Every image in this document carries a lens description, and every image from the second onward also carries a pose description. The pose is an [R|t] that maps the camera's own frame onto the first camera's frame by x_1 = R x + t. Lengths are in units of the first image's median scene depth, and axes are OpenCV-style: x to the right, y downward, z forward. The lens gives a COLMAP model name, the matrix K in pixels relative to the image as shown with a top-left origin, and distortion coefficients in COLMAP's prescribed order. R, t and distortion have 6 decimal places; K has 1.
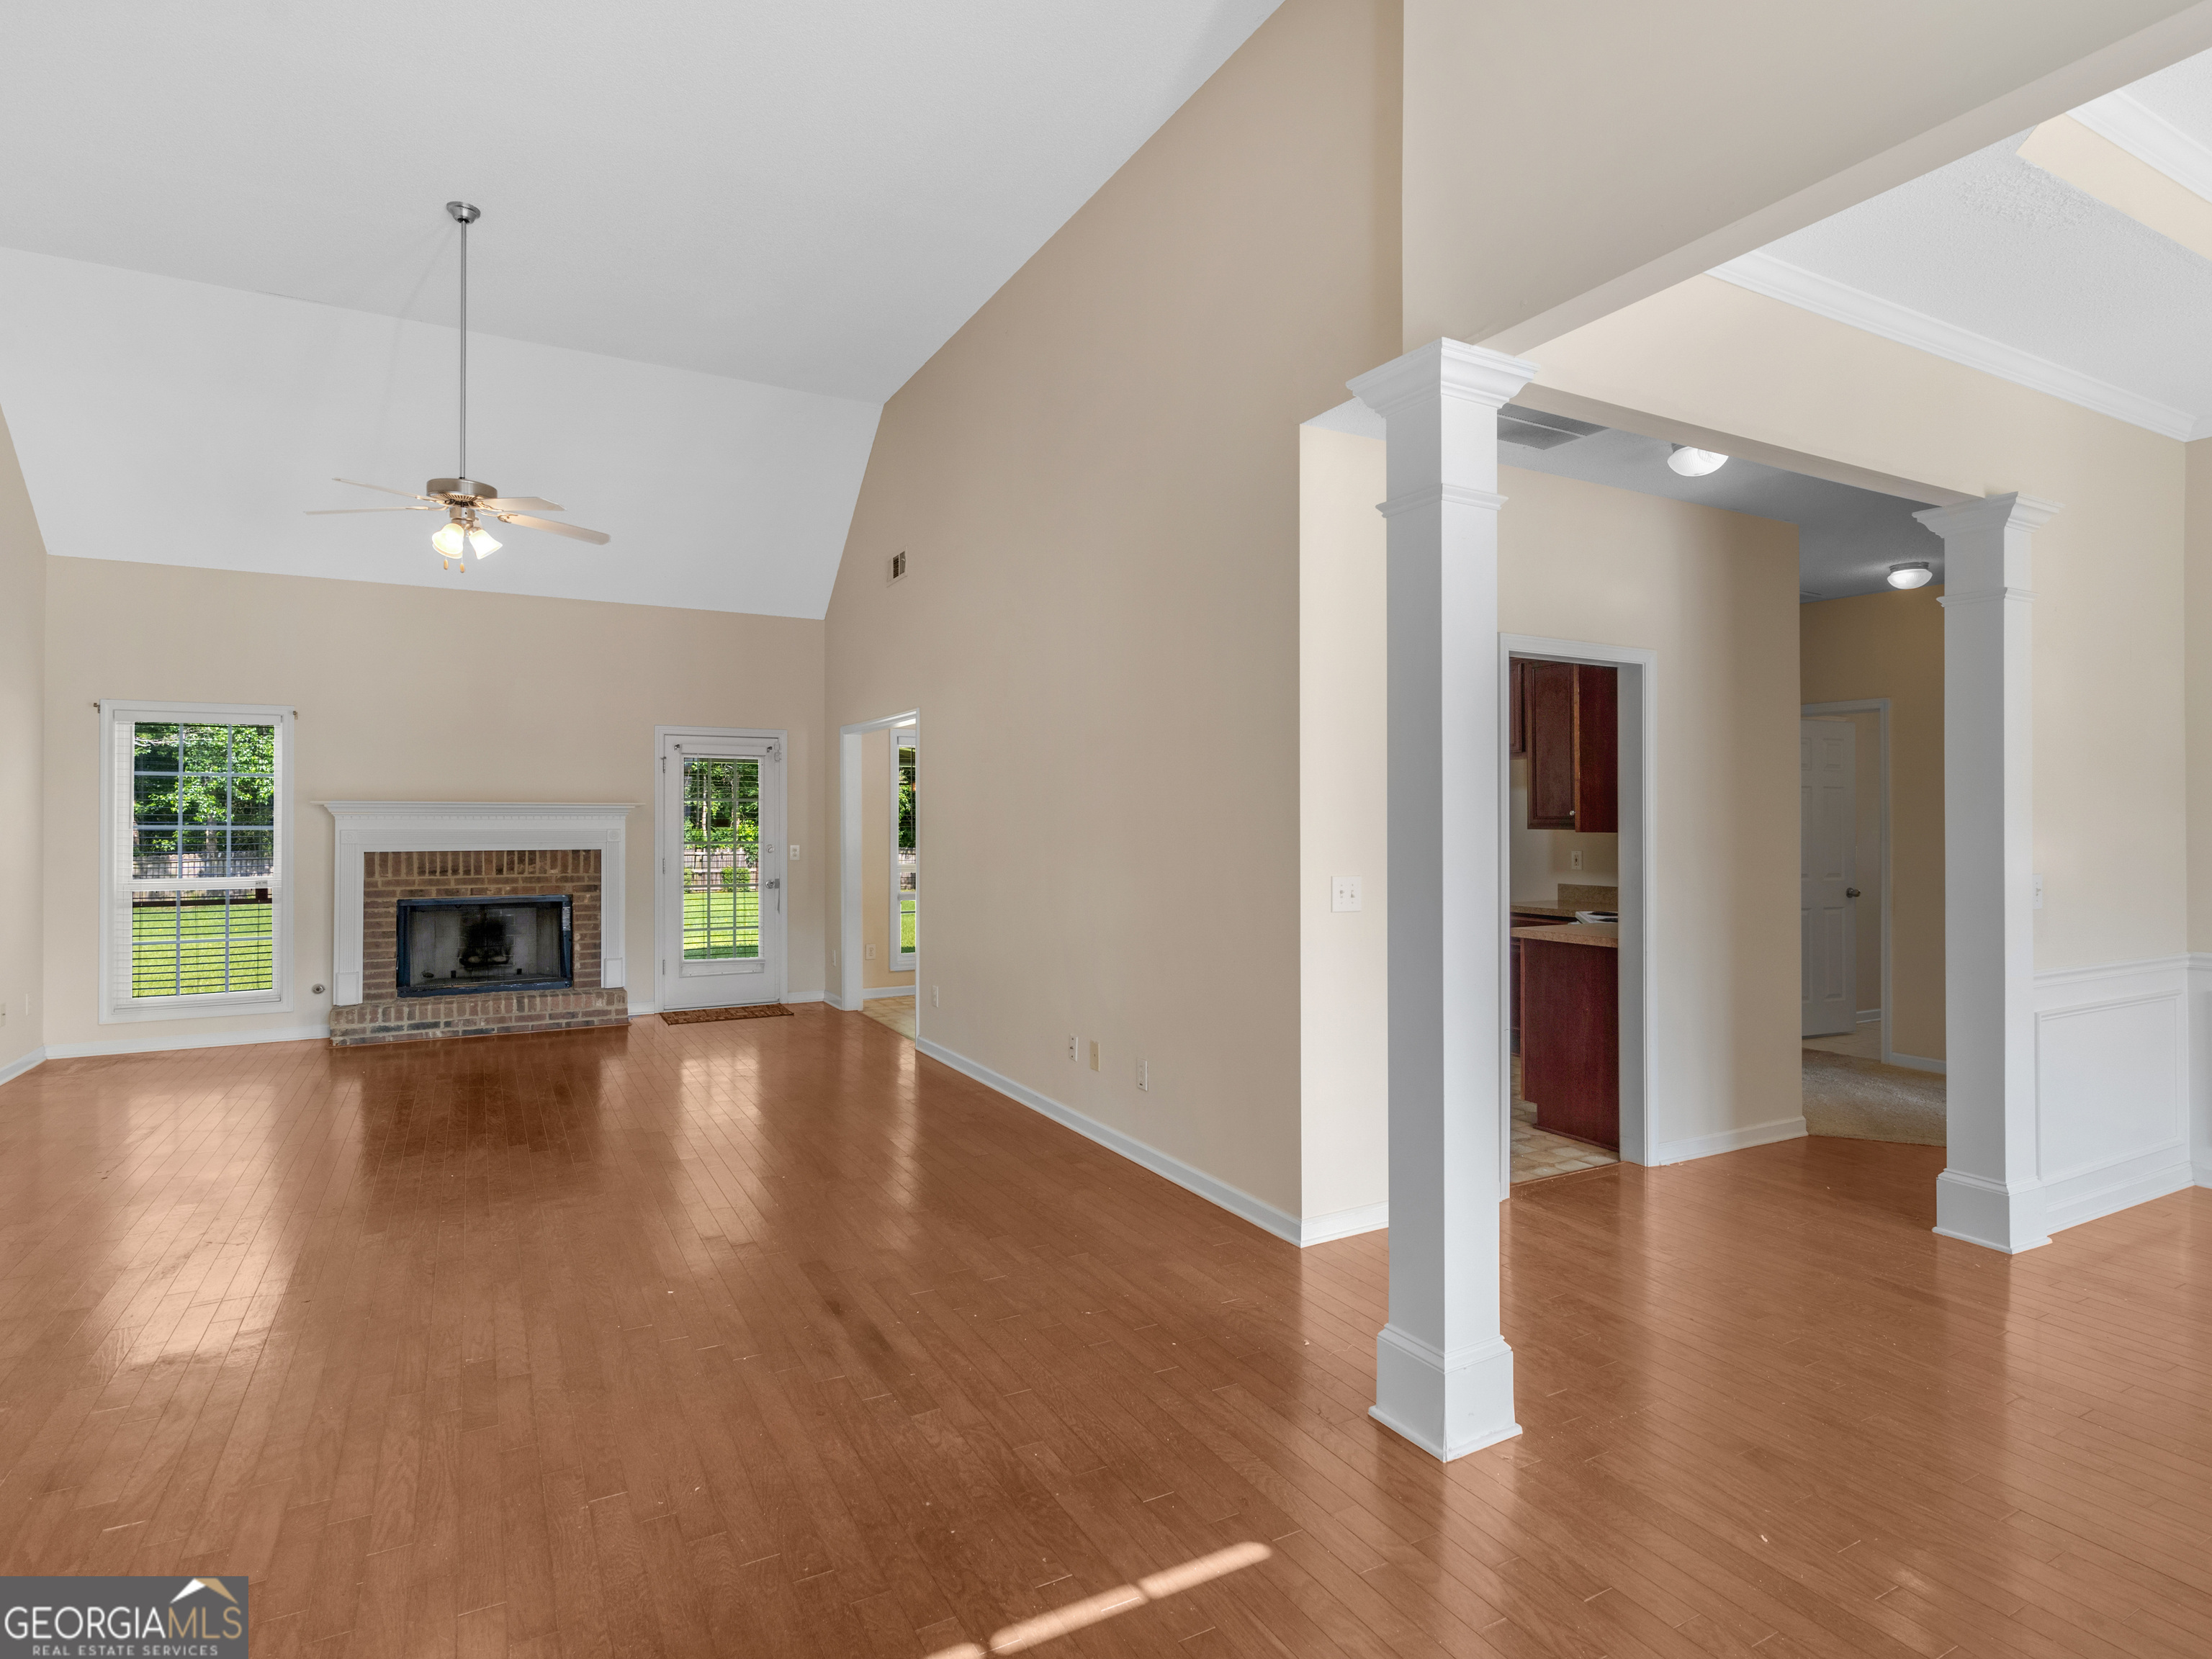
lens RADIAL K [[1103.4, 0, 932.7], [0, 1103.4, 808.1], [0, 0, 1]] dist [0.002383, 0.000401]
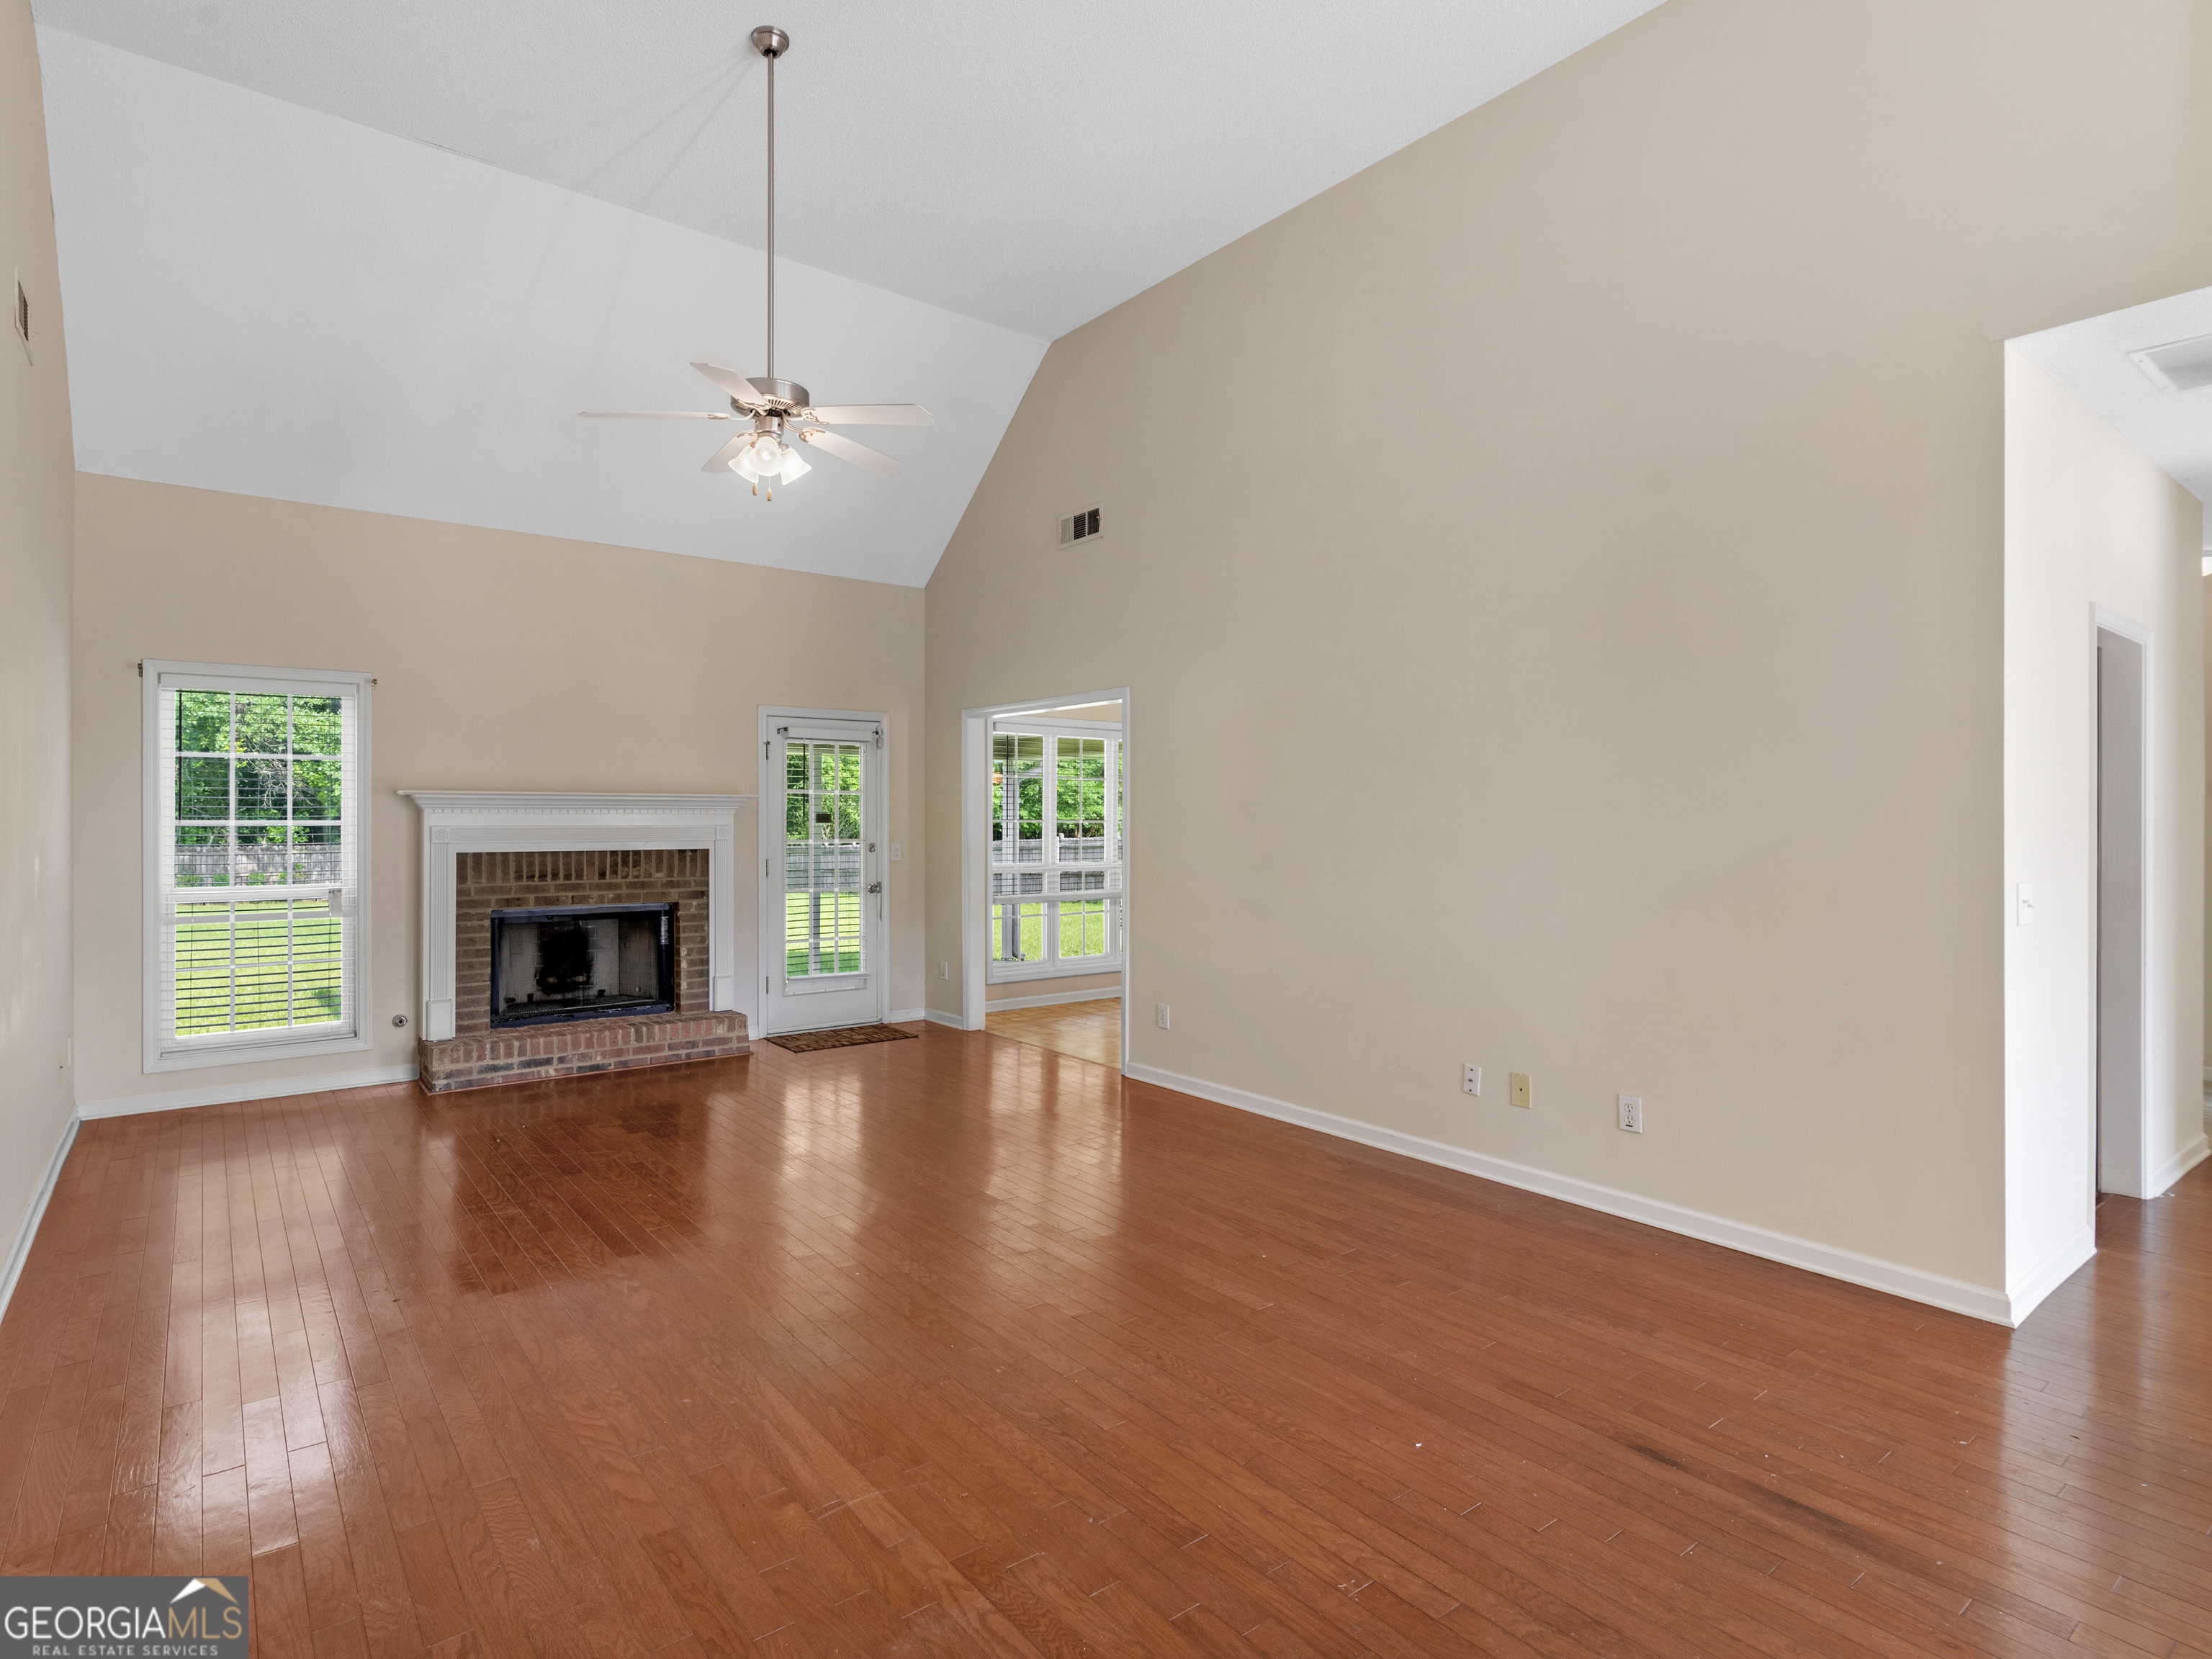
lens RADIAL K [[1119.8, 0, 821.7], [0, 1119.8, 814.7], [0, 0, 1]] dist [0.002301, 0.000314]
pose [[0.992458, 0.002248, 0.122562, -0.336701], [-0.003437, 0.999949, 0.009483, 0.002576], [-0.122534, -0.009833, 0.992416, 0.137362]]
